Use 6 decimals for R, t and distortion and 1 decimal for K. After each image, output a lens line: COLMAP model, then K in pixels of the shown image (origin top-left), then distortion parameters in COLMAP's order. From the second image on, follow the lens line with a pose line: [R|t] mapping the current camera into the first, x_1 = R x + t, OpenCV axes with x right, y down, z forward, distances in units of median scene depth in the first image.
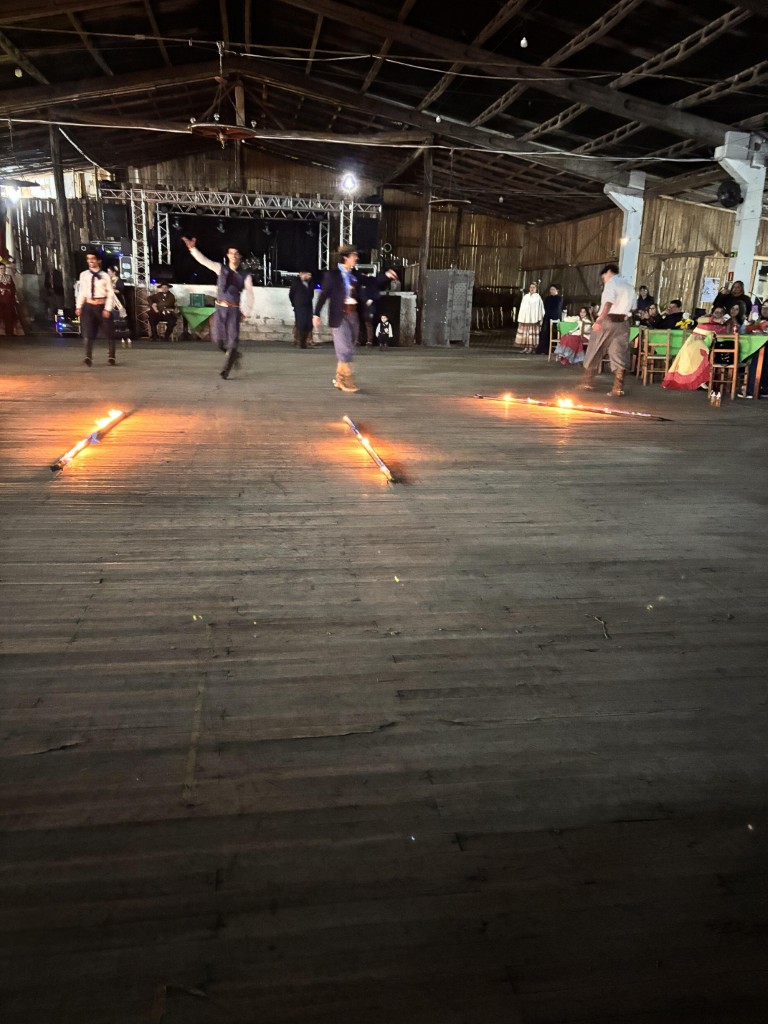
lens RADIAL K [[770.5, 0, 375.7], [0, 770.5, 514.7], [0, 0, 1]] dist [0.048637, -0.050415]
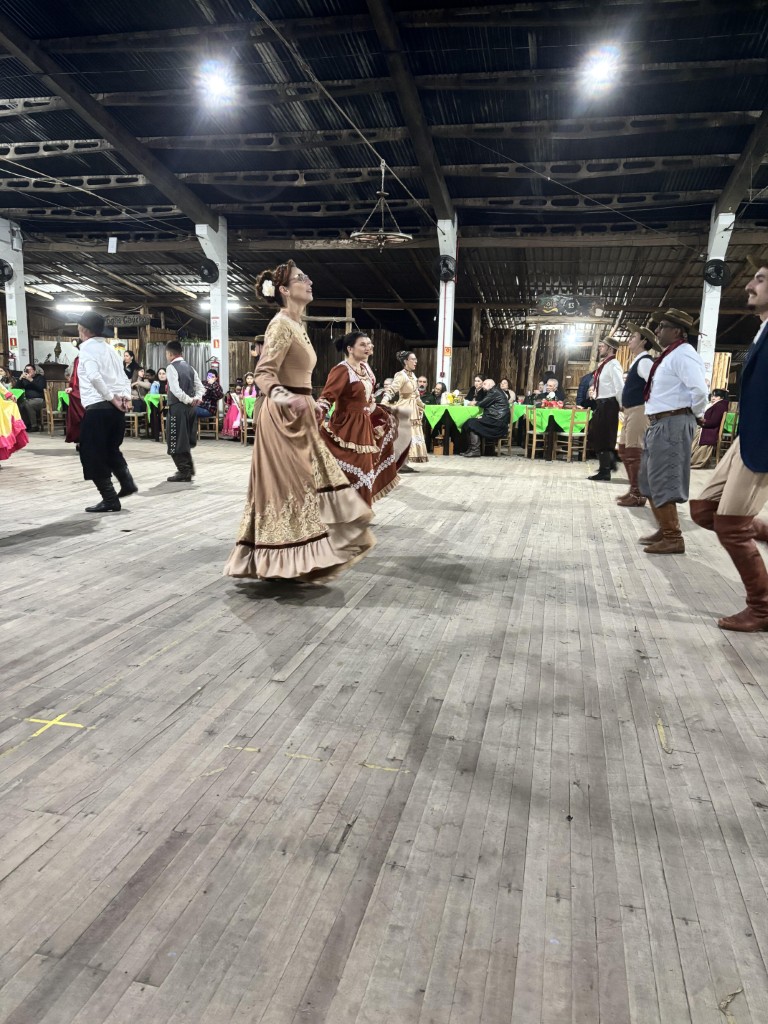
lens RADIAL K [[770.5, 0, 383.4], [0, 770.5, 512.2], [0, 0, 1]] dist [0.048637, -0.050415]
pose [[0.367977, -0.176151, 0.912997, -0.379331], [0.229650, 0.968690, 0.094338, -0.044016], [-0.901029, 0.174956, 0.396909, 0.097510]]
